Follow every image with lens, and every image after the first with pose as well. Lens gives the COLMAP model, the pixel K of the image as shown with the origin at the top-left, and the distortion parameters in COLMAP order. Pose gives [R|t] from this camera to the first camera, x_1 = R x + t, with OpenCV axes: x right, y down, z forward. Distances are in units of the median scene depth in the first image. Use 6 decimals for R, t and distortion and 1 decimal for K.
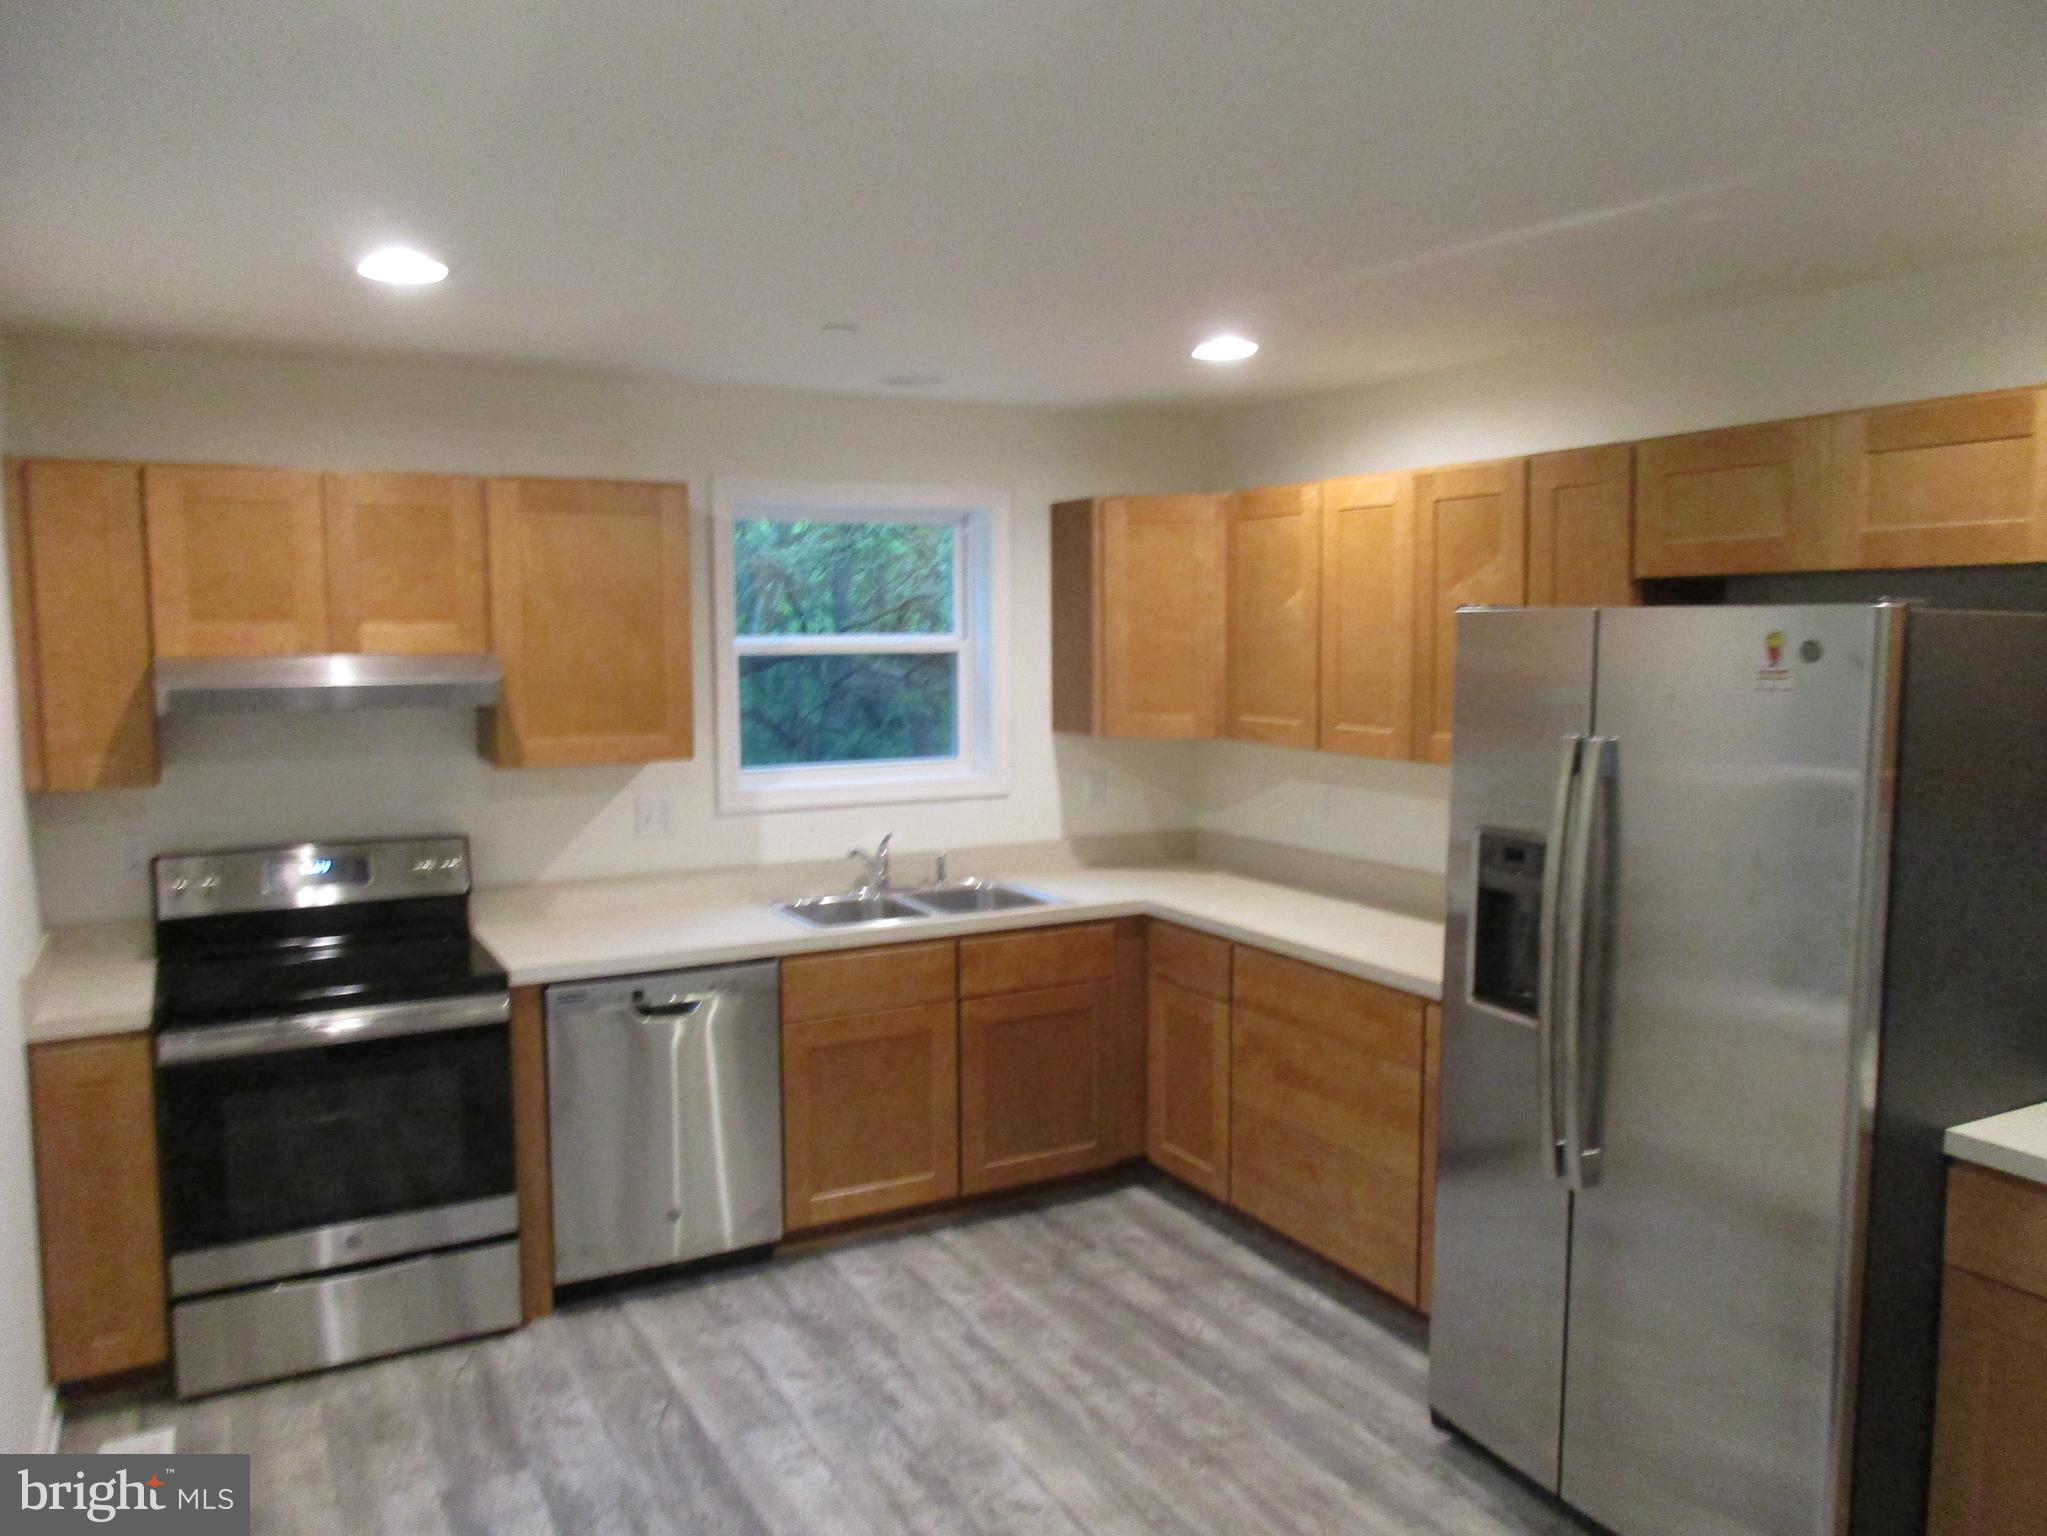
lens RADIAL K [[1534.8, 0, 1018.5], [0, 1534.8, 767.9], [0, 0, 1]] dist [-0.000910, 0.002258]
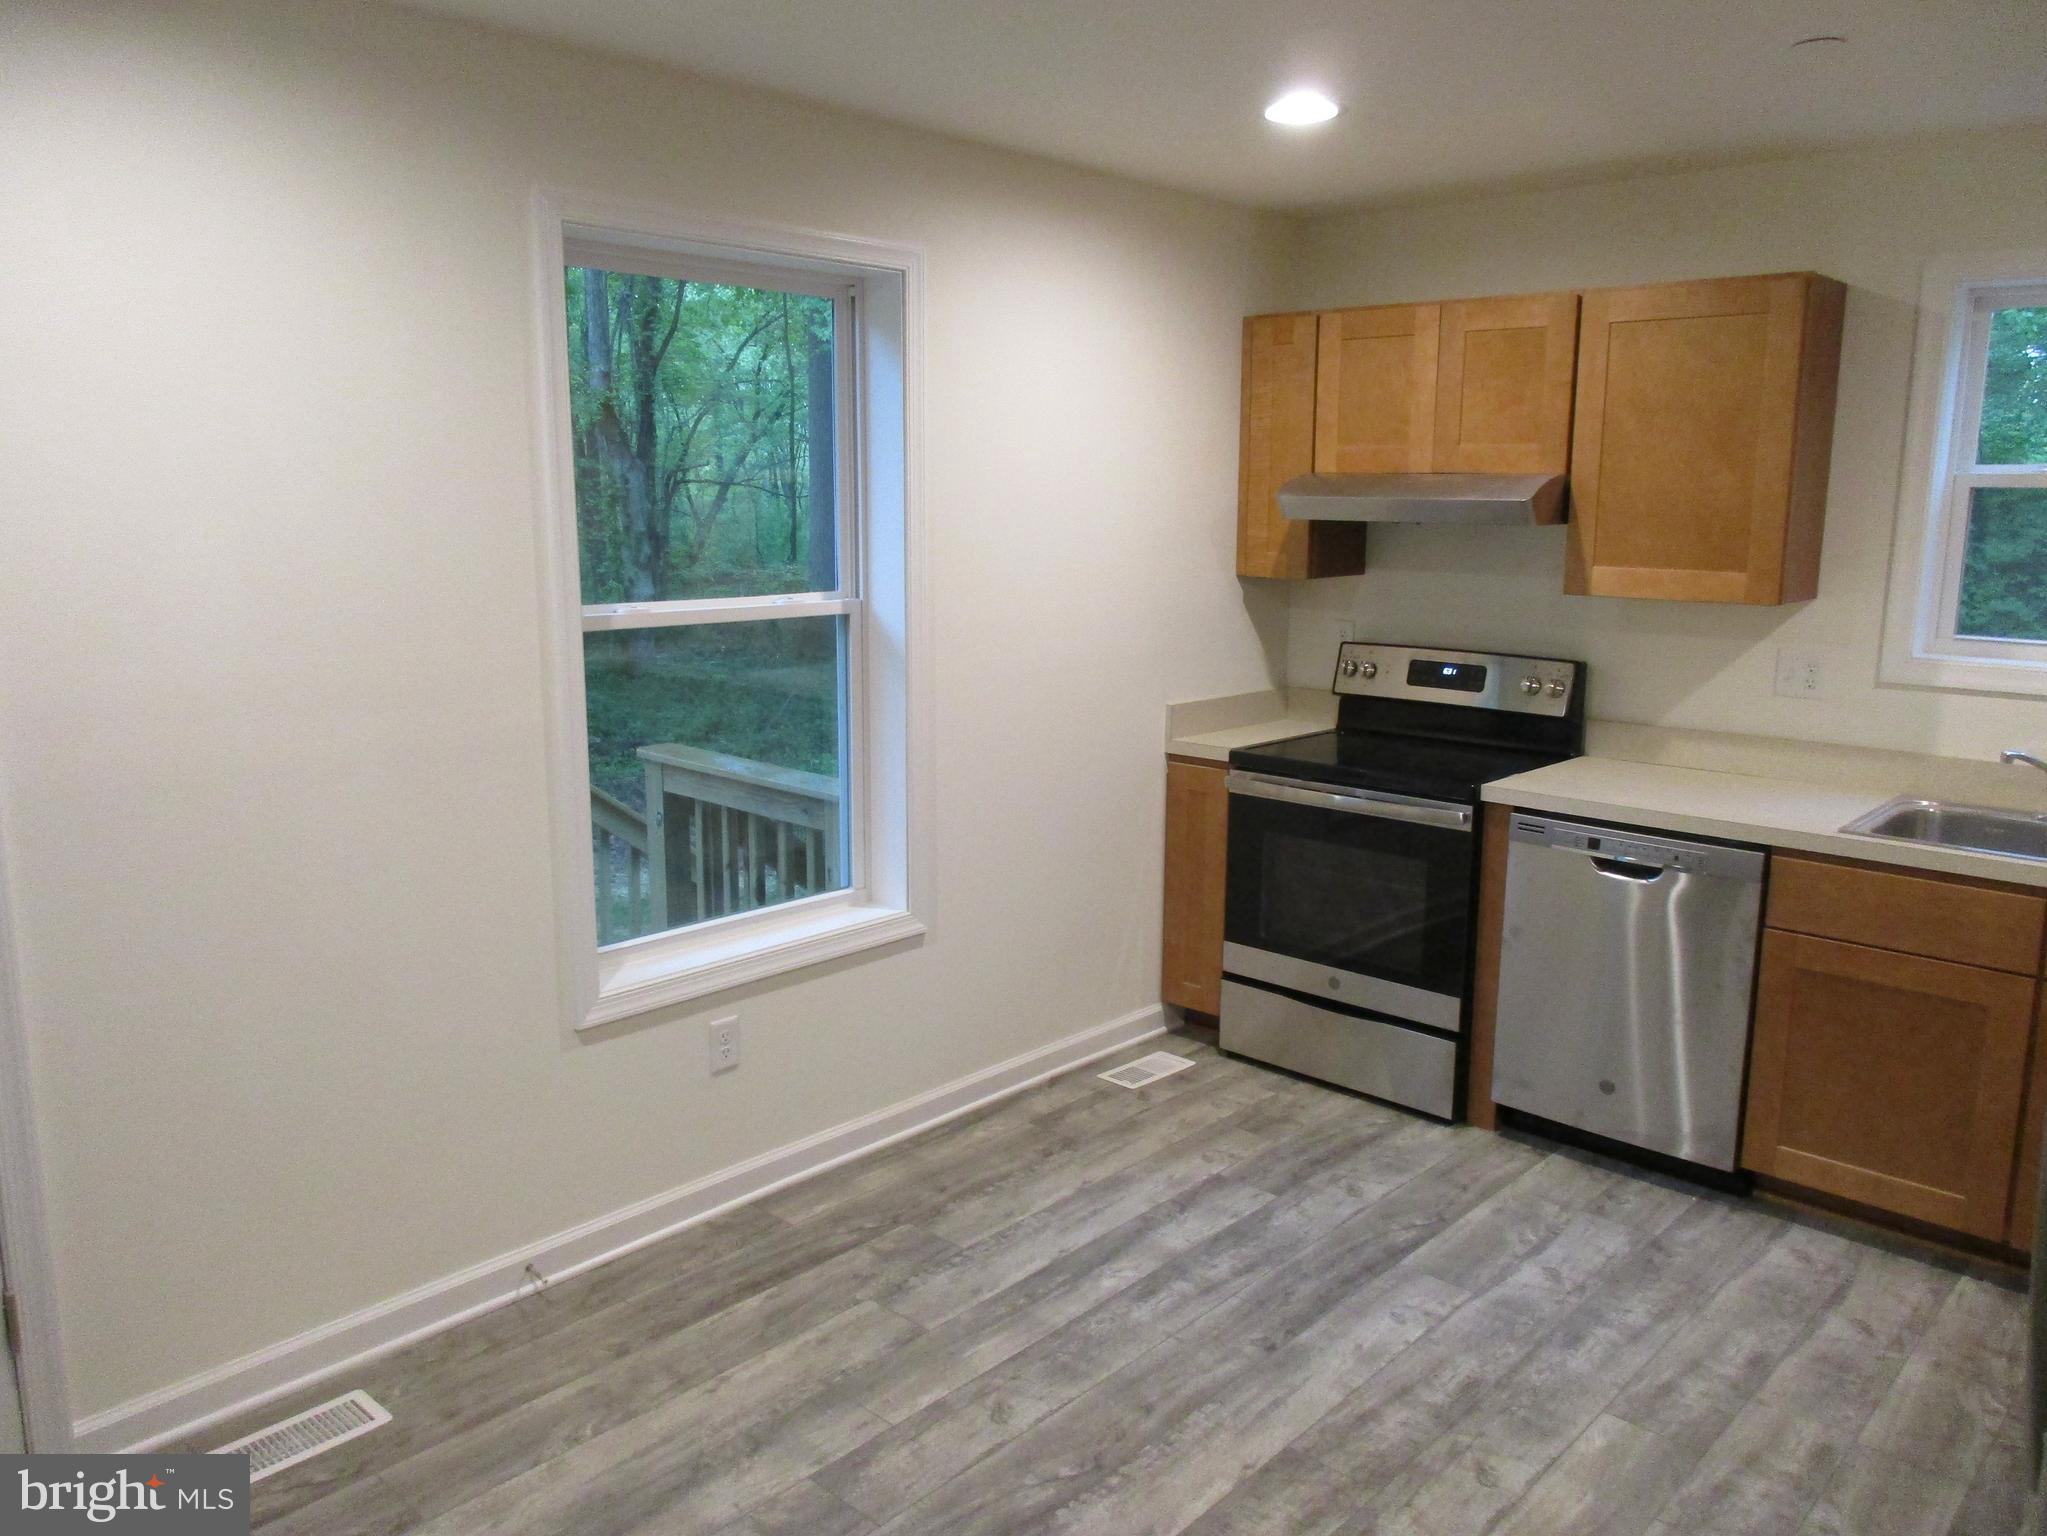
lens RADIAL K [[1534.8, 0, 1037.6], [0, 1534.8, 777.7], [0, 0, 1]] dist [-0.000910, 0.002258]
pose [[0.315339, 0.185683, -0.930636, 0.528359], [-0.098638, 0.981772, 0.162463, -0.010858], [0.943839, 0.040565, 0.327906, 0.383224]]
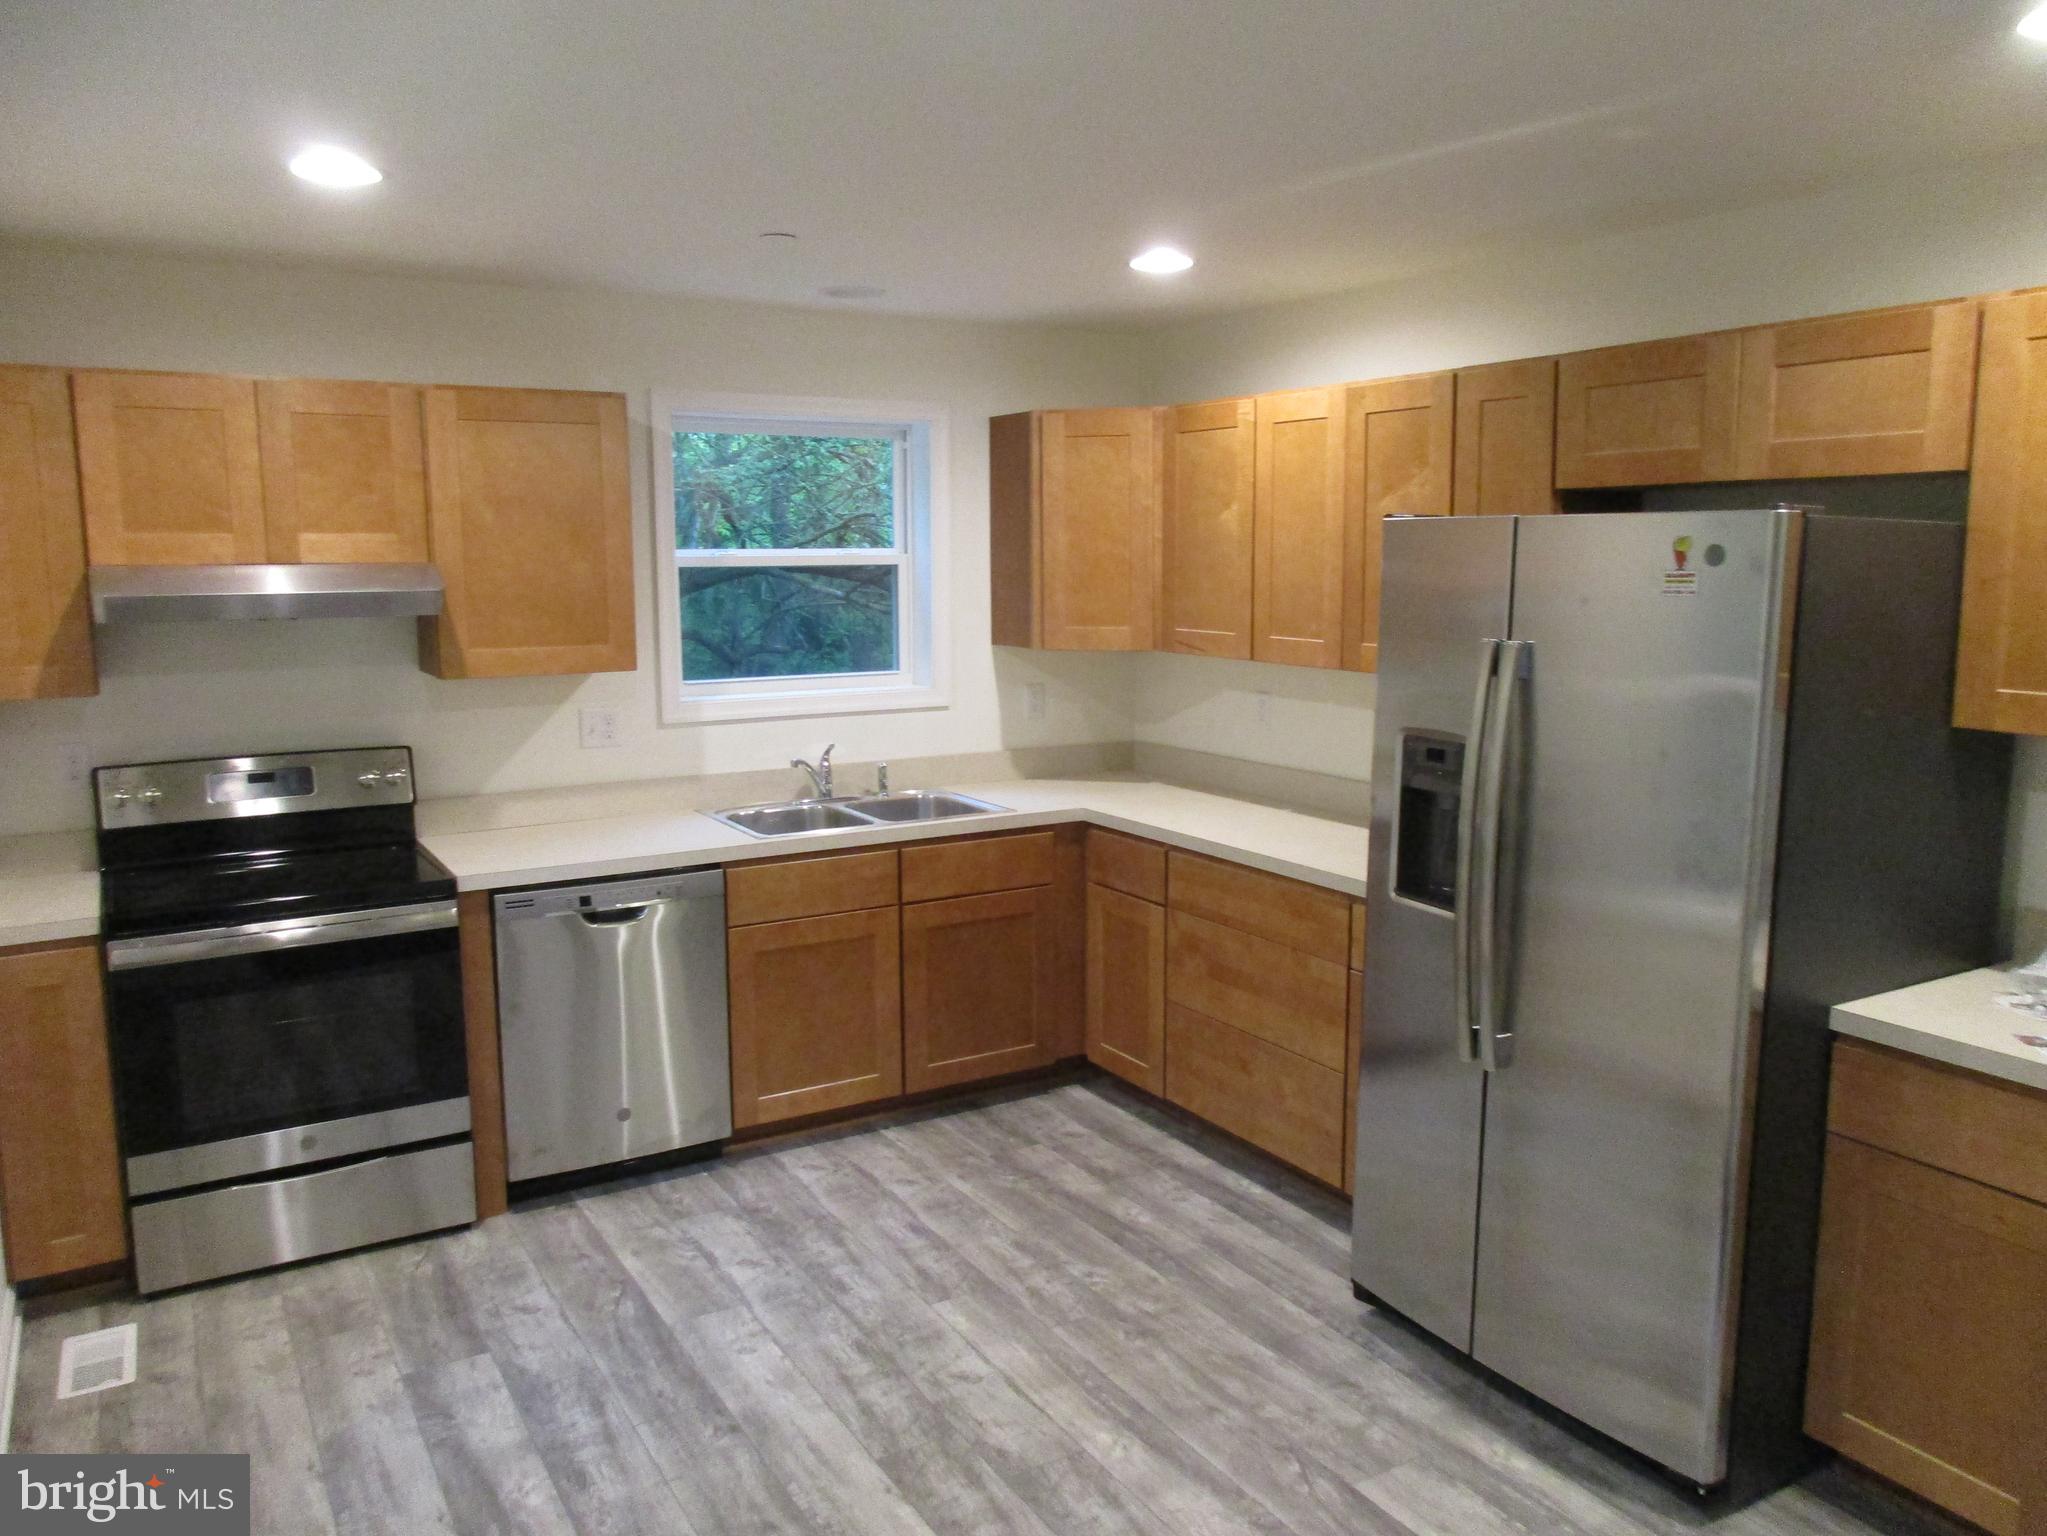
lens RADIAL K [[1534.8, 0, 1020.5], [0, 1534.8, 769.9], [0, 0, 1]] dist [-0.000910, 0.002258]
pose [[0.999213, -0.004996, 0.039353, 0.000675], [0.003000, 0.998713, 0.050627, 0.010724], [-0.039555, -0.050469, 0.997942, -0.023135]]
